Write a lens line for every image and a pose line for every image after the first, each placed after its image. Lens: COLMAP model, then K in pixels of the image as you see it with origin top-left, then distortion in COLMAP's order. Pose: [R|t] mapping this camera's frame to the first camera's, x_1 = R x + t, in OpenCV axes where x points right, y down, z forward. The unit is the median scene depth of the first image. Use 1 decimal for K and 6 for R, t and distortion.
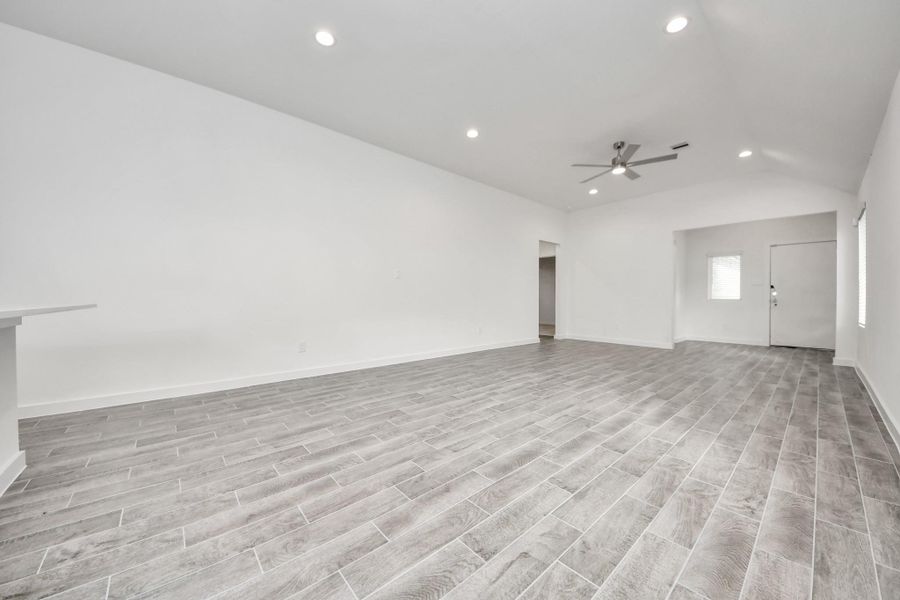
lens RADIAL K [[329.0, 0, 445.9], [0, 329.0, 302.6], [0, 0, 1]] dist [0.015940, -0.010862]
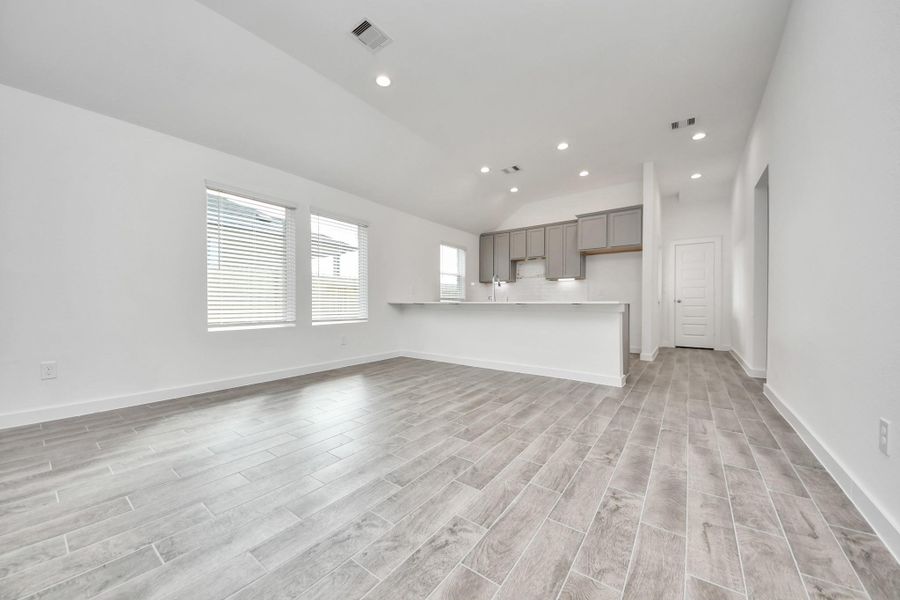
lens RADIAL K [[329.0, 0, 445.9], [0, 329.0, 302.6], [0, 0, 1]] dist [0.015940, -0.010862]
pose [[-0.978478, -0.006511, -0.206248, 0.078056], [-0.005952, 0.999977, -0.003331, 0.016150], [0.206265, -0.002032, -0.978494, 2.025632]]
